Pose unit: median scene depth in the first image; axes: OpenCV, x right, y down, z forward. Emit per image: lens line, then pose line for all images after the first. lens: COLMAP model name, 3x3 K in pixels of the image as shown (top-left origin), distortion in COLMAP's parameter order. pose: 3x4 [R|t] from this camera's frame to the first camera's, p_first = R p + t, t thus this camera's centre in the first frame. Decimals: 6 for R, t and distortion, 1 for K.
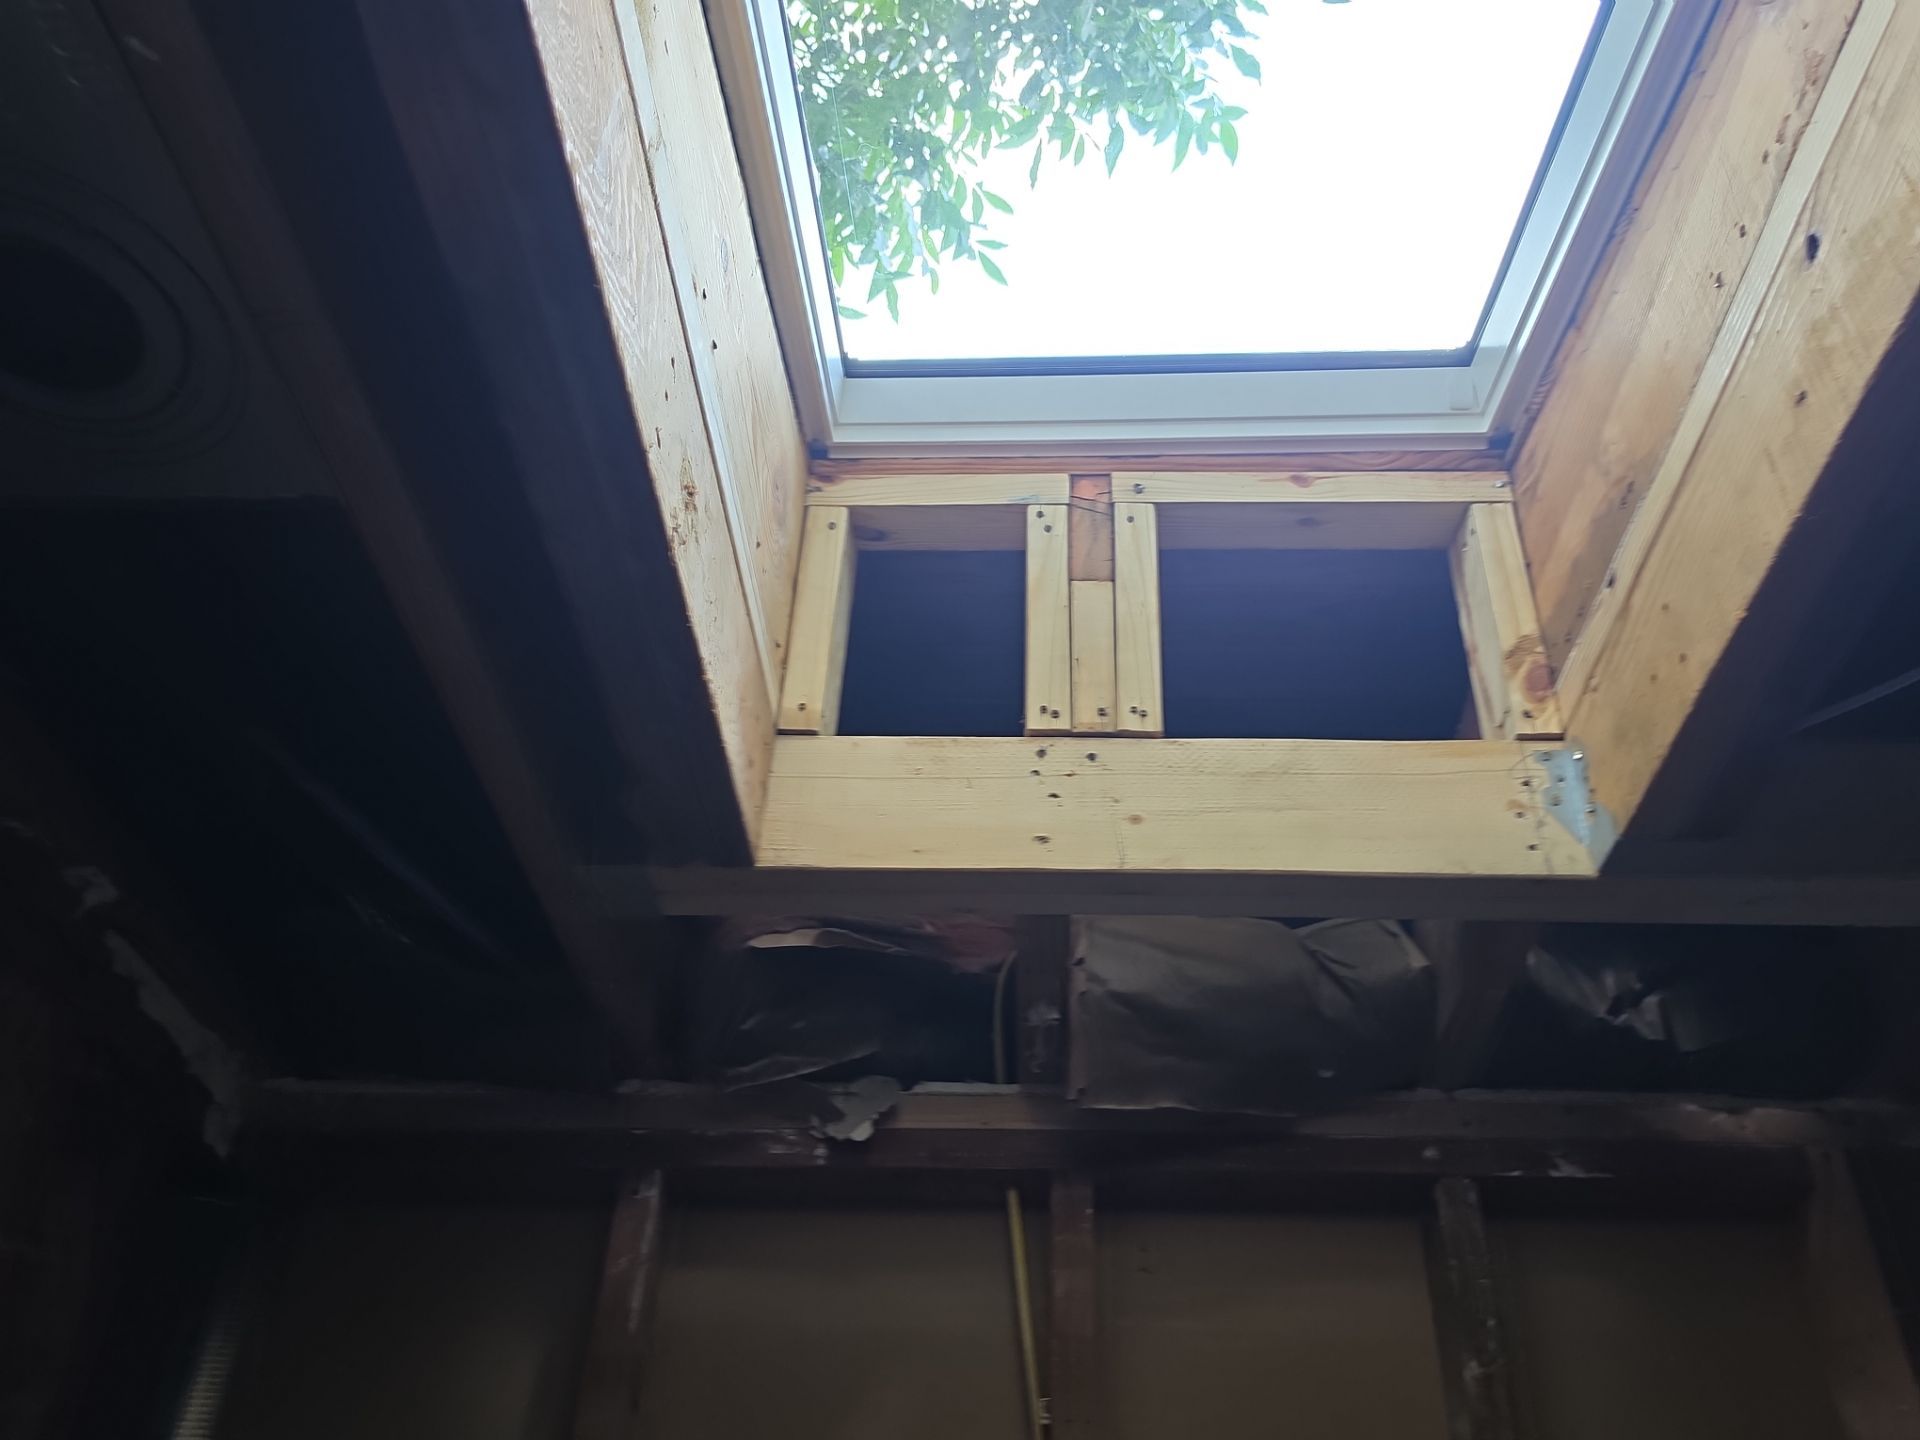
lens RADIAL K [[1572.6, 0, 960.8], [0, 1572.6, 738.2], [0, 0, 1]] dist [0.094724, -0.132082]
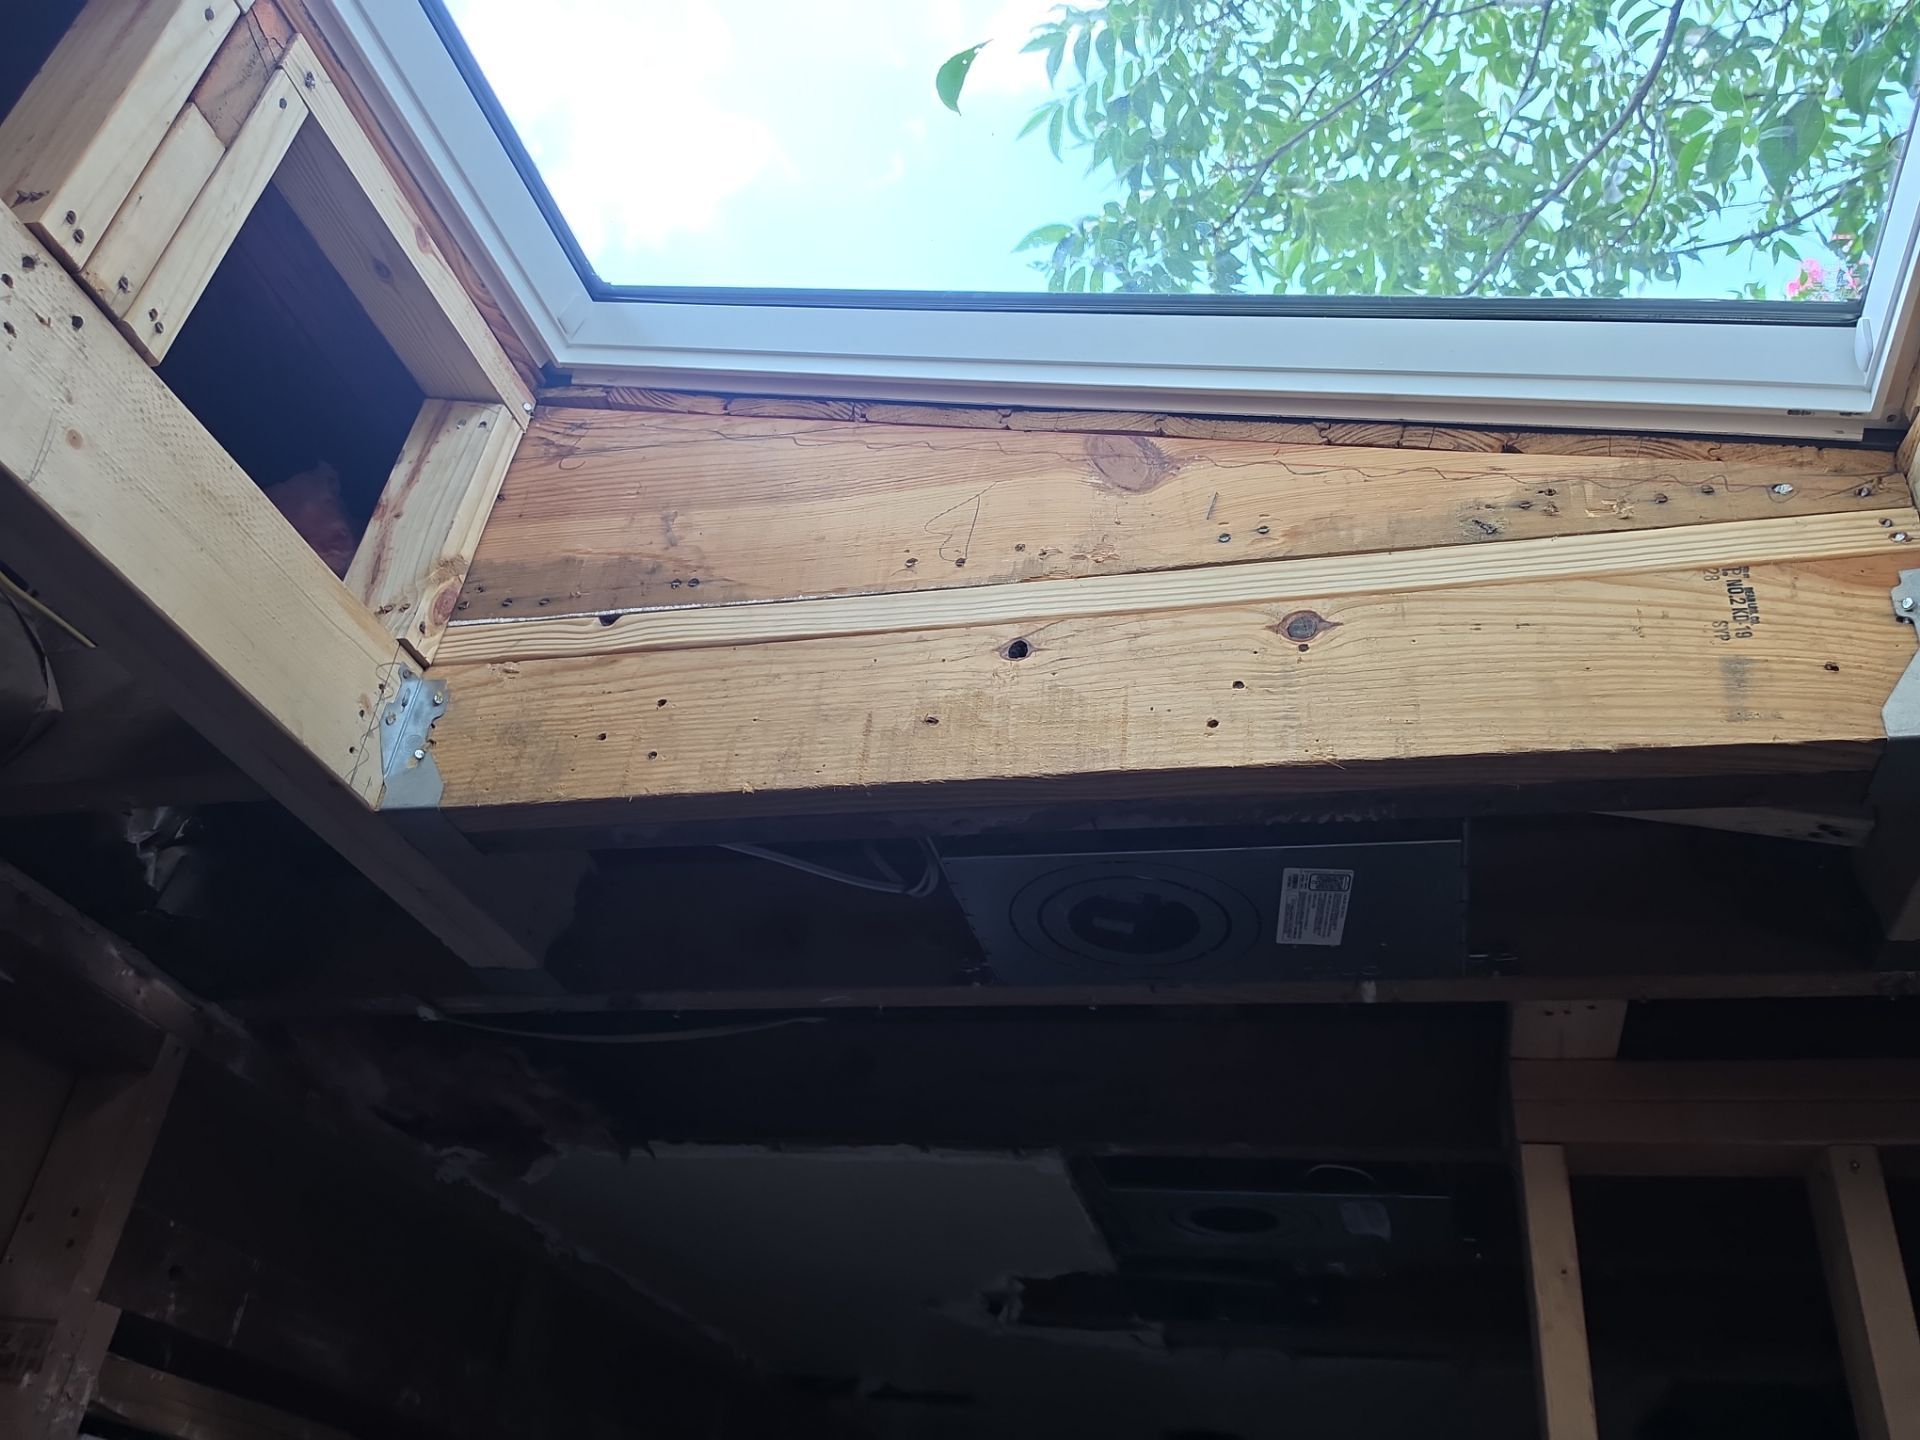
lens RADIAL K [[1572.6, 0, 960.8], [0, 1572.6, 738.2], [0, 0, 1]] dist [0.094724, -0.132082]
pose [[0.213664, 0.516784, 0.829025, -0.330127], [-0.654322, 0.705850, -0.271364, 0.078520], [-0.725404, -0.484469, 0.488957, 0.260944]]
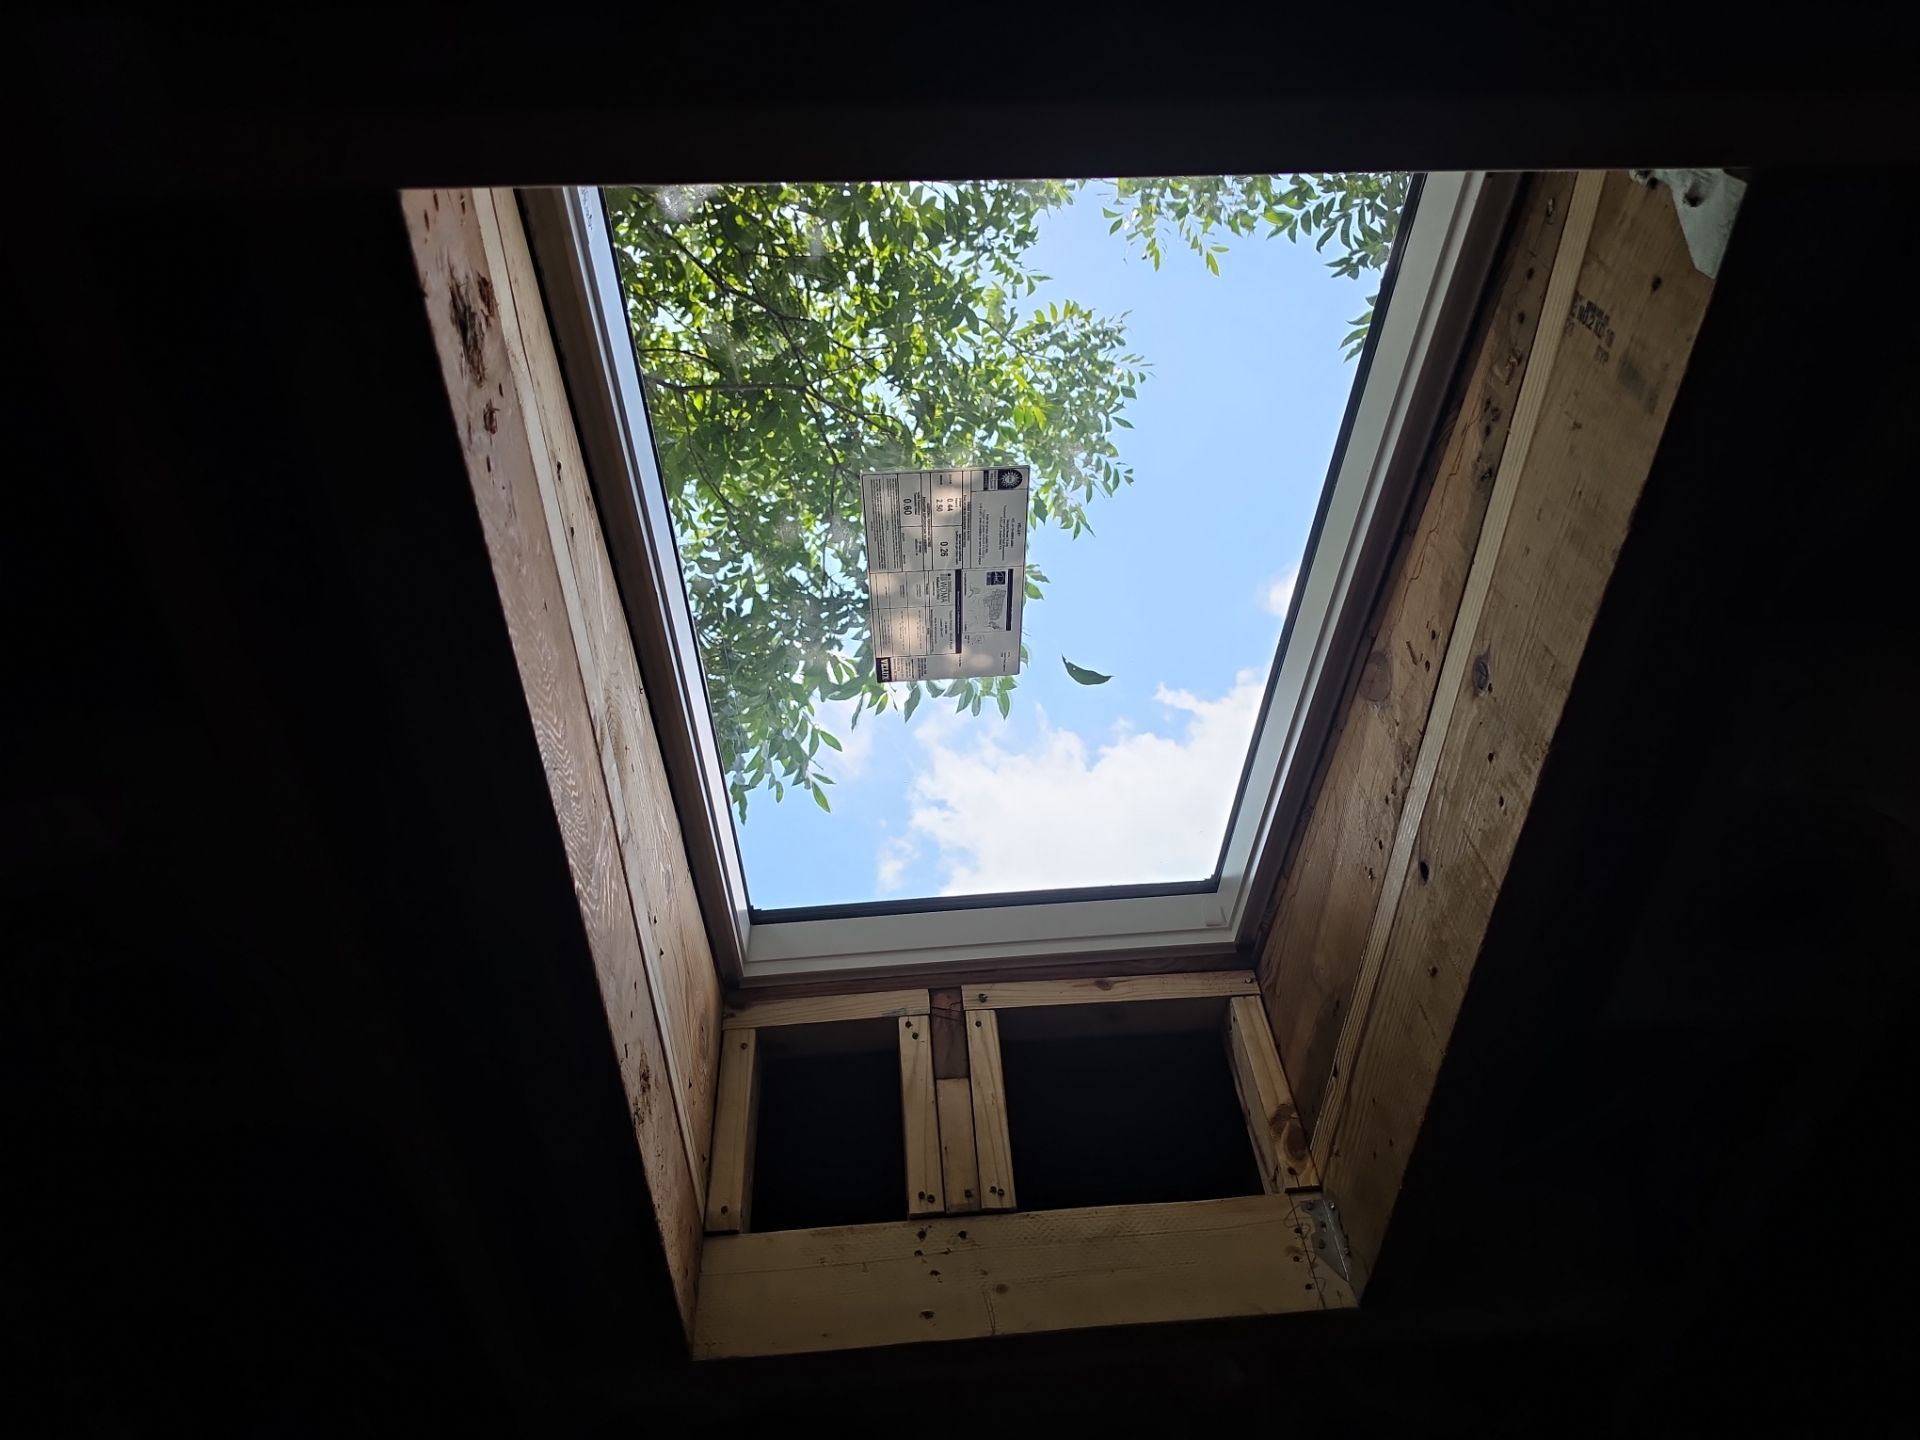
lens RADIAL K [[1343.7, 0, 973.8], [0, 1343.7, 717.3], [0, 0, 1]] dist [0.036202, -0.003837]
pose [[0.992331, -0.041741, 0.116344, -0.015124], [0.071555, 0.961493, -0.265351, -0.096280], [-0.100788, 0.271641, 0.957106, -0.133632]]
